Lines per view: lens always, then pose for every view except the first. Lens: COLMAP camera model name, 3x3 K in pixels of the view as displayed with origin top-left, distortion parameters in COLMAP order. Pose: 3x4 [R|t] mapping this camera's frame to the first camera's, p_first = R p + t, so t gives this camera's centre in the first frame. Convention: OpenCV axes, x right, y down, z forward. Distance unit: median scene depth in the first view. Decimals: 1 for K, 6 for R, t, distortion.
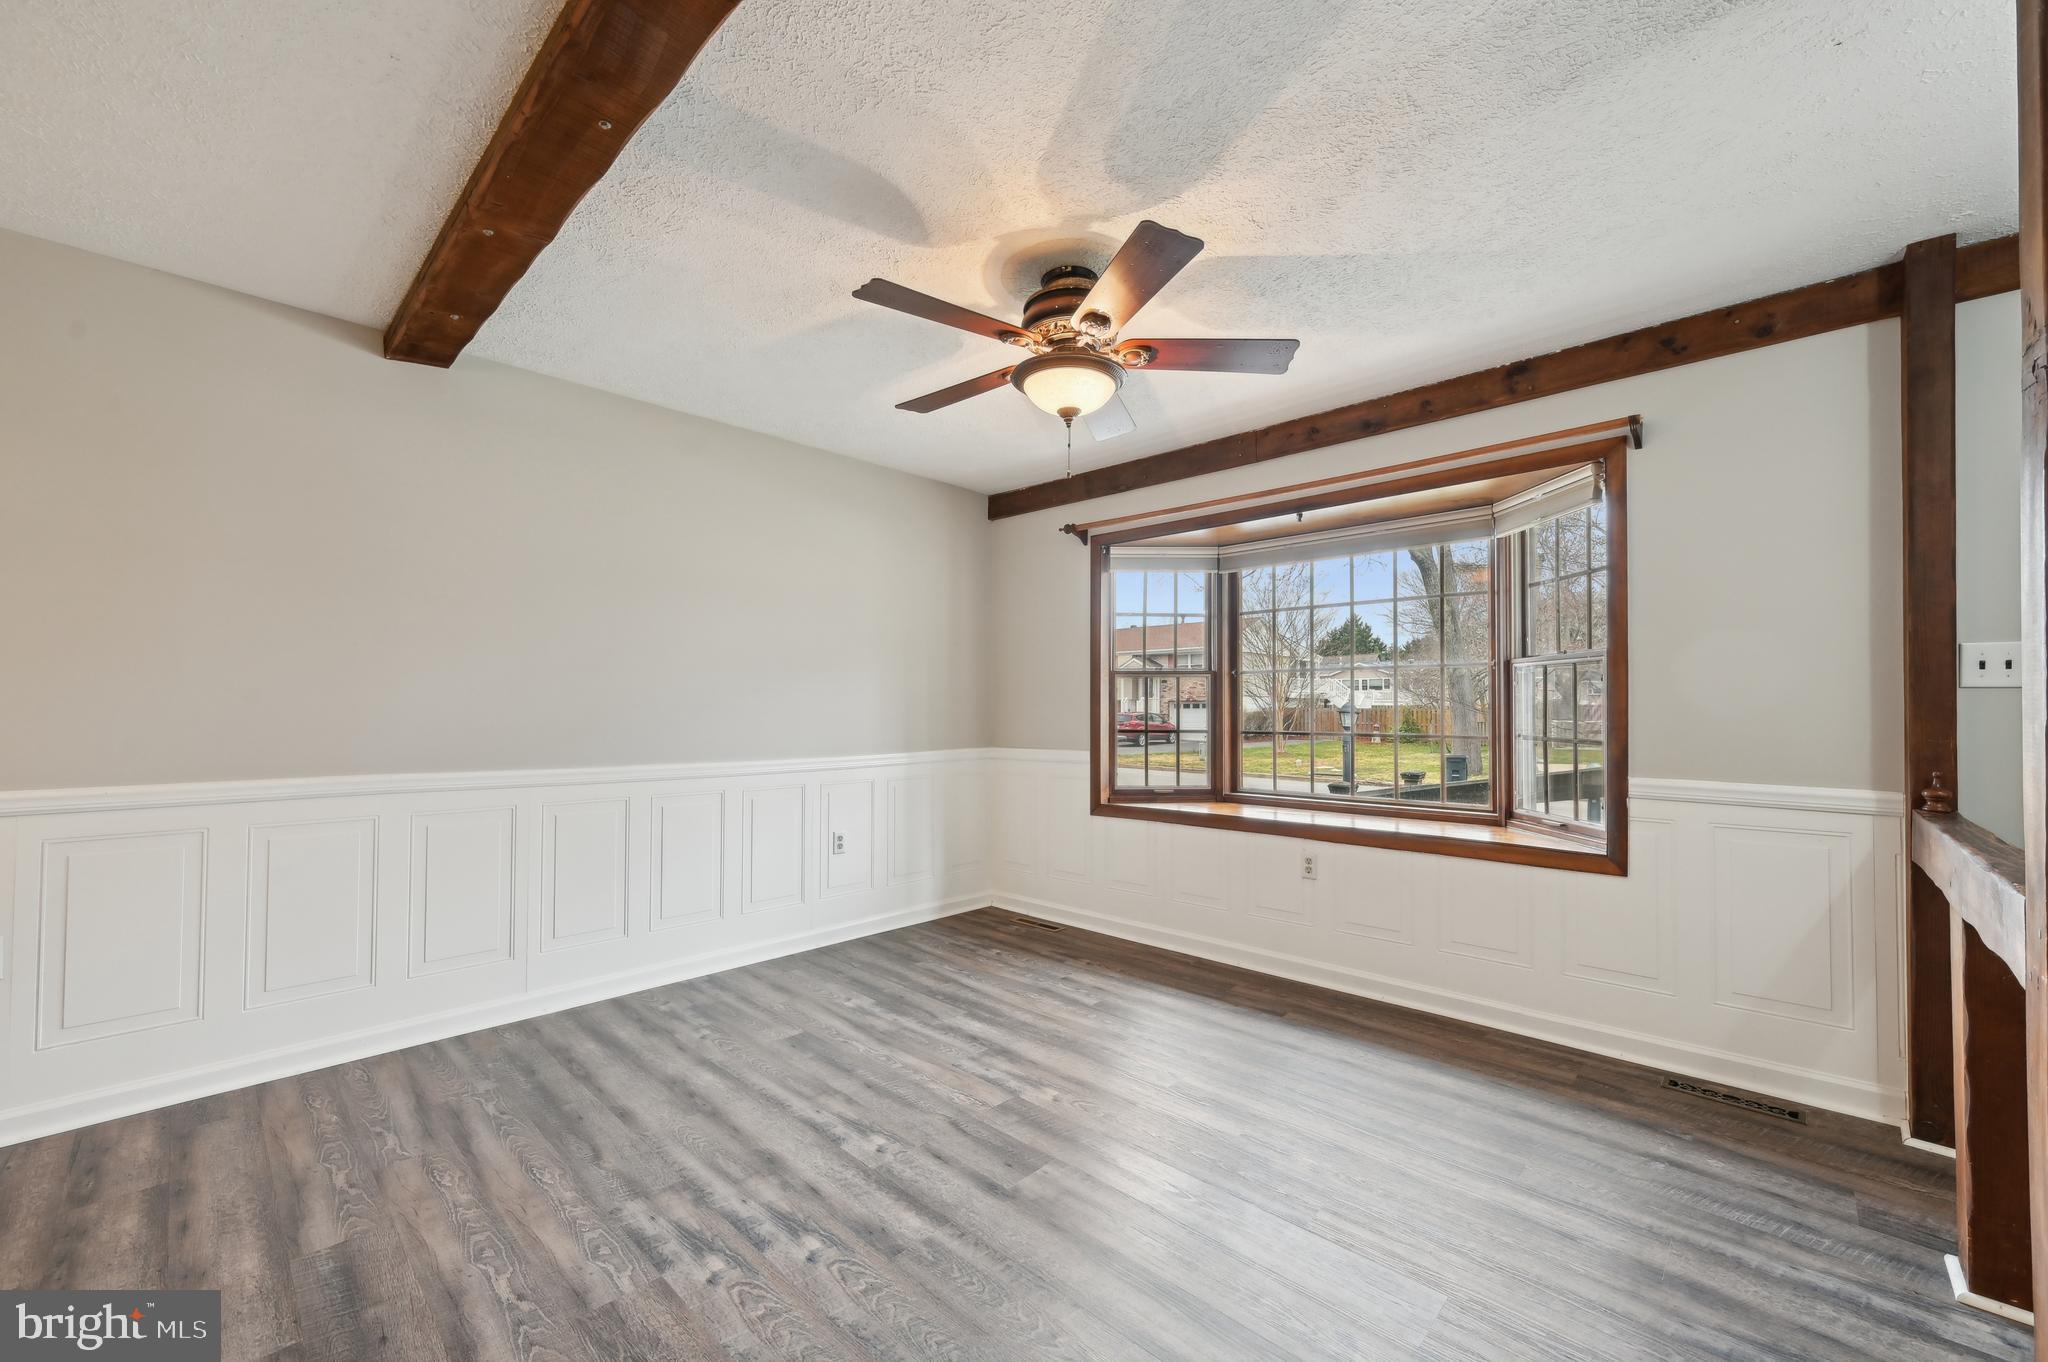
lens RADIAL K [[808.4, 0, 1036.4], [0, 808.4, 691.6], [0, 0, 1]] dist [-0.003085, 0.000344]
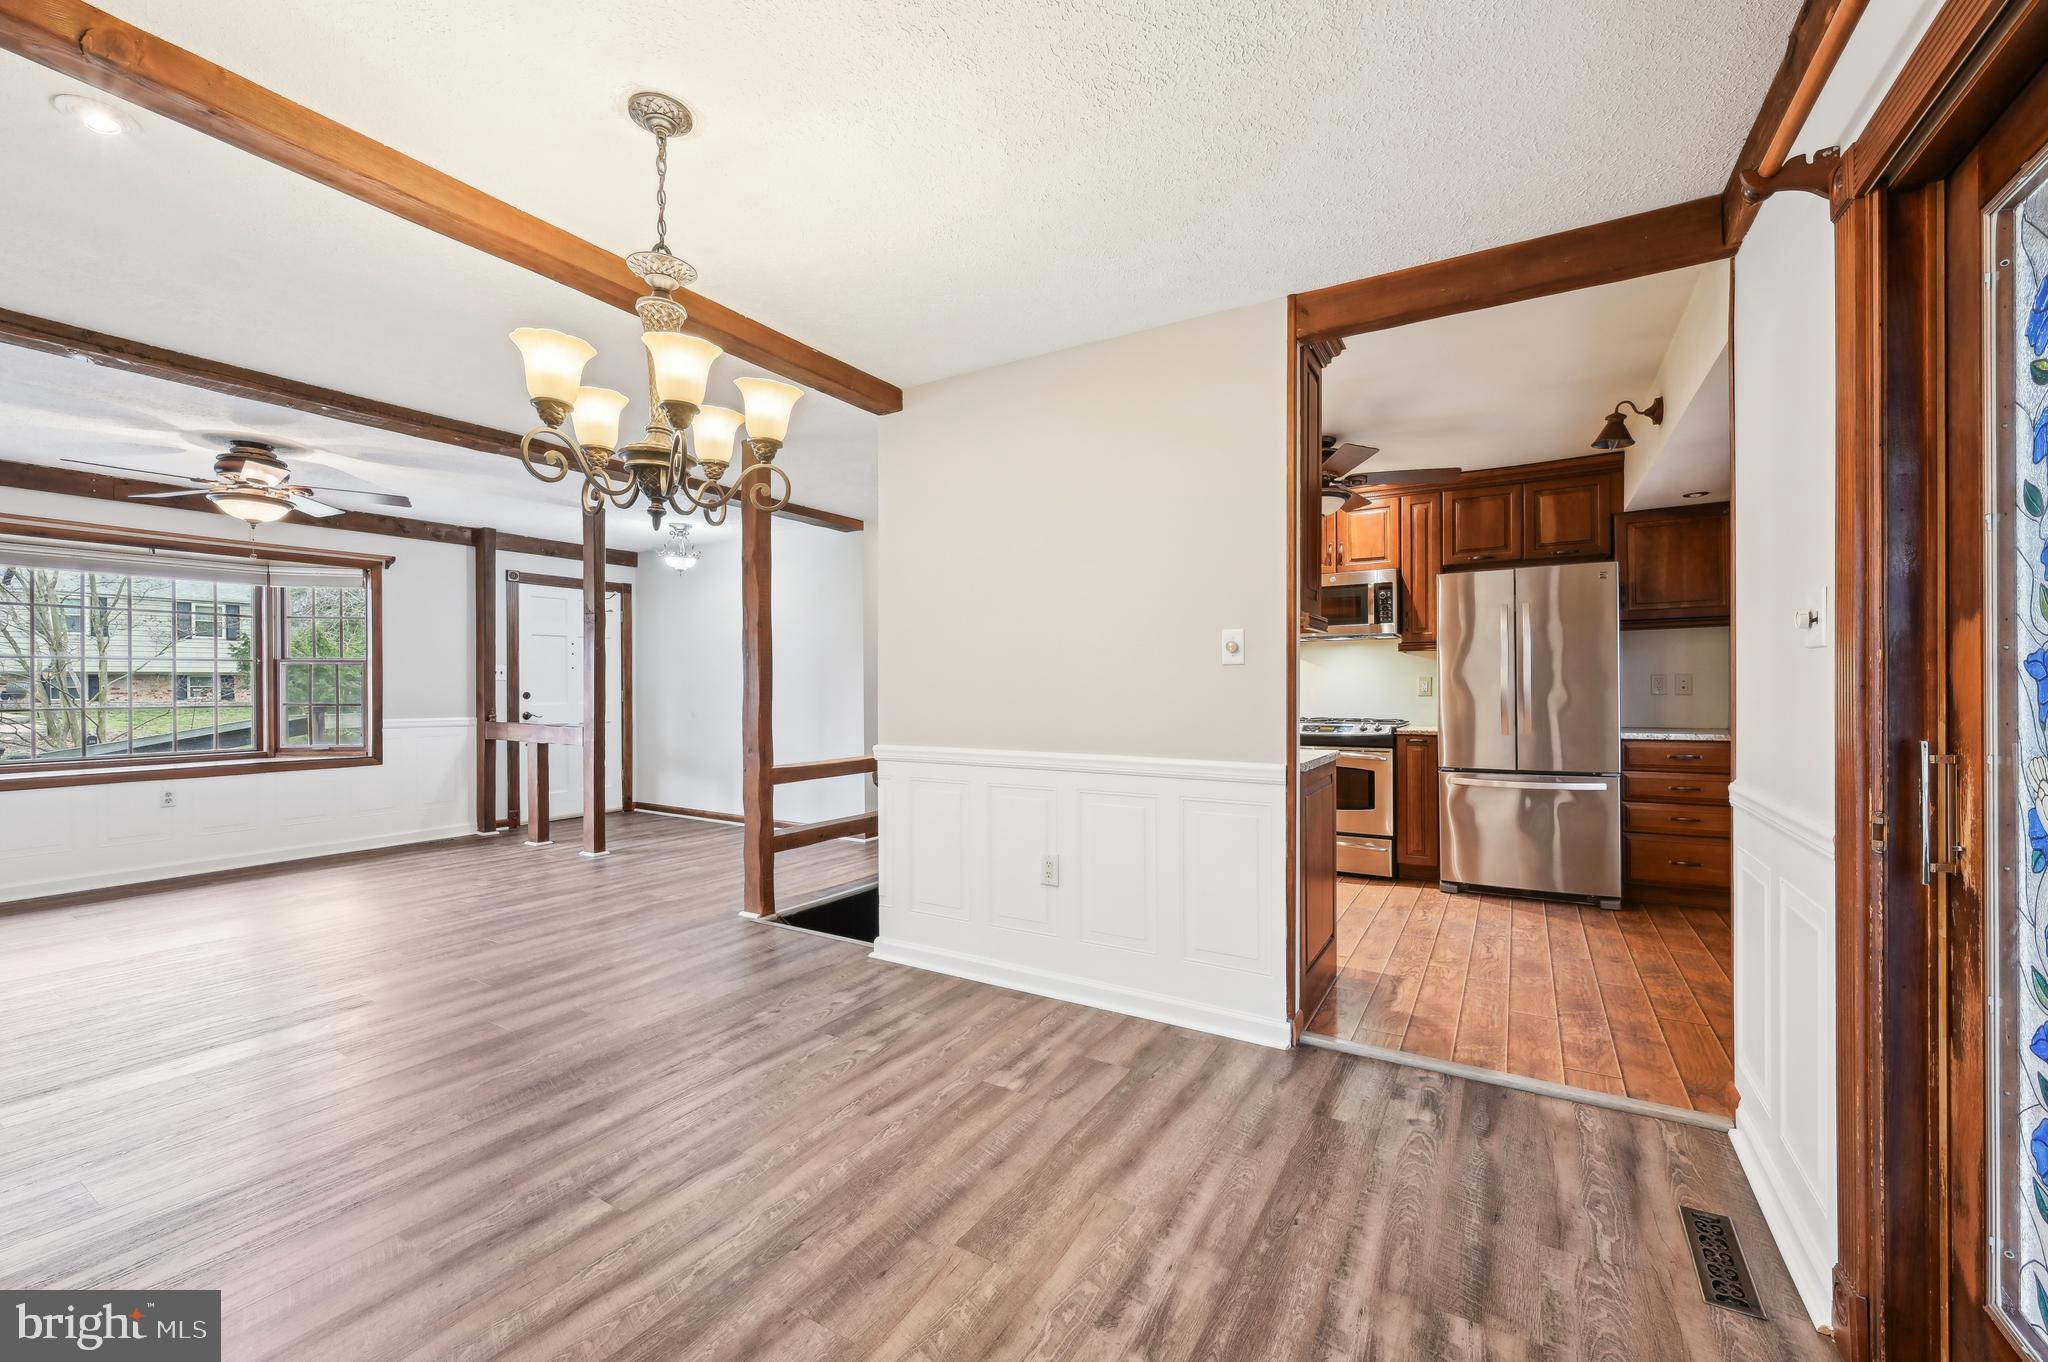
lens RADIAL K [[808.4, 0, 1022.7], [0, 808.4, 685.1], [0, 0, 1]] dist [-0.003085, 0.000344]
pose [[-0.204208, -0.001421, 0.978927, -1.822140], [-0.016054, 0.999869, -0.001898, -0.009827], [-0.978796, -0.016103, -0.204204, -0.259916]]
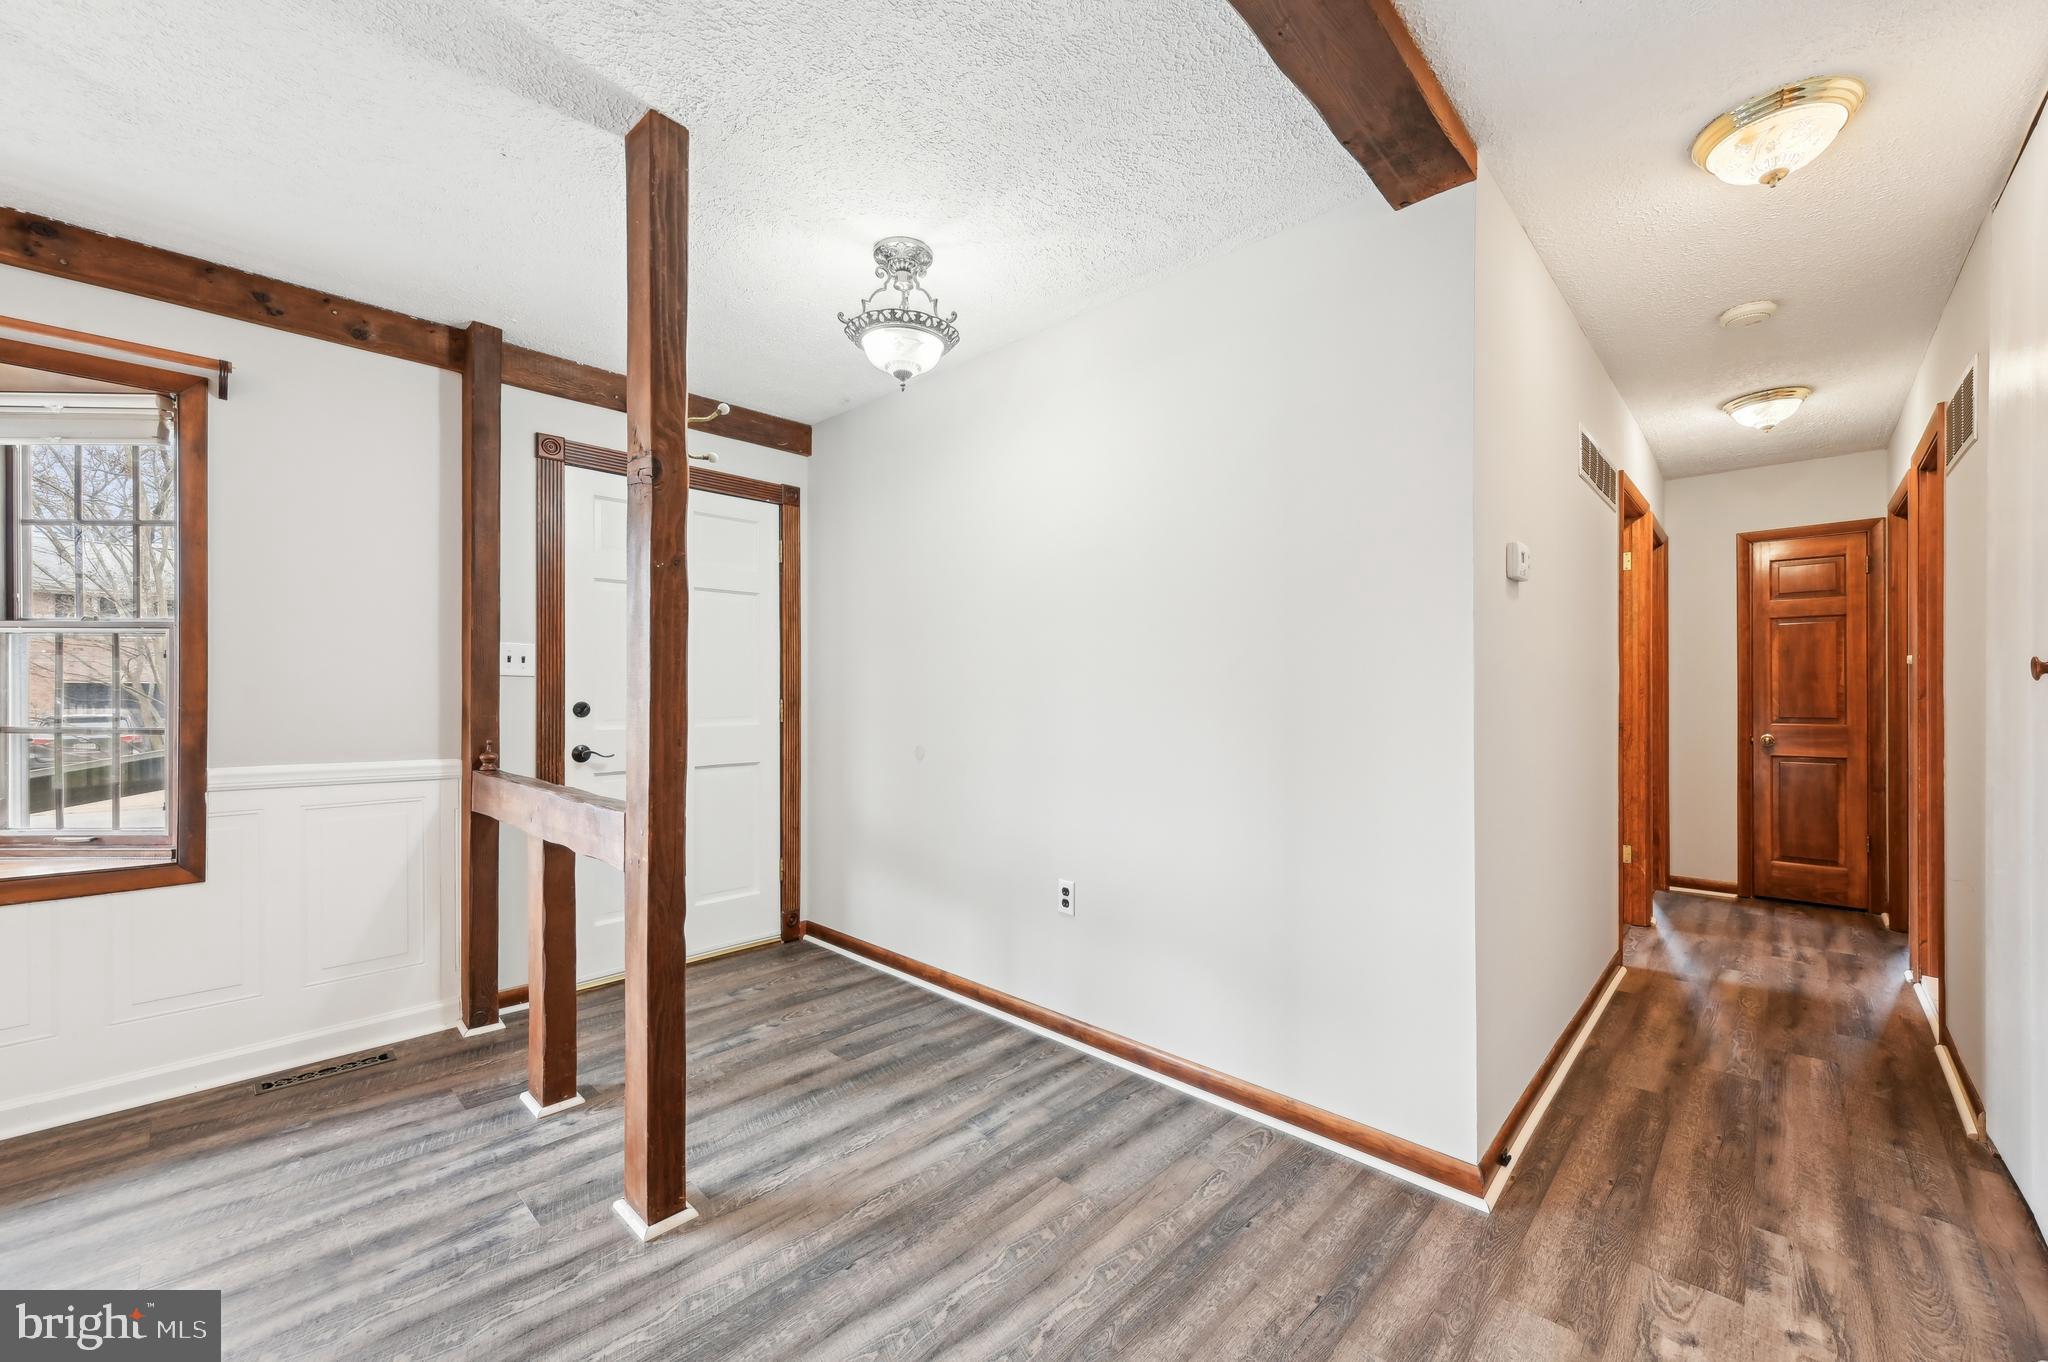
lens RADIAL K [[808.4, 0, 1029.4], [0, 808.4, 695.7], [0, 0, 1]] dist [-0.003085, 0.000344]
pose [[0.001494, -0.003315, 0.999993, -0.148173], [-0.020162, 0.999791, 0.003345, 0.005431], [-0.999796, -0.020166, 0.001427, 0.105026]]
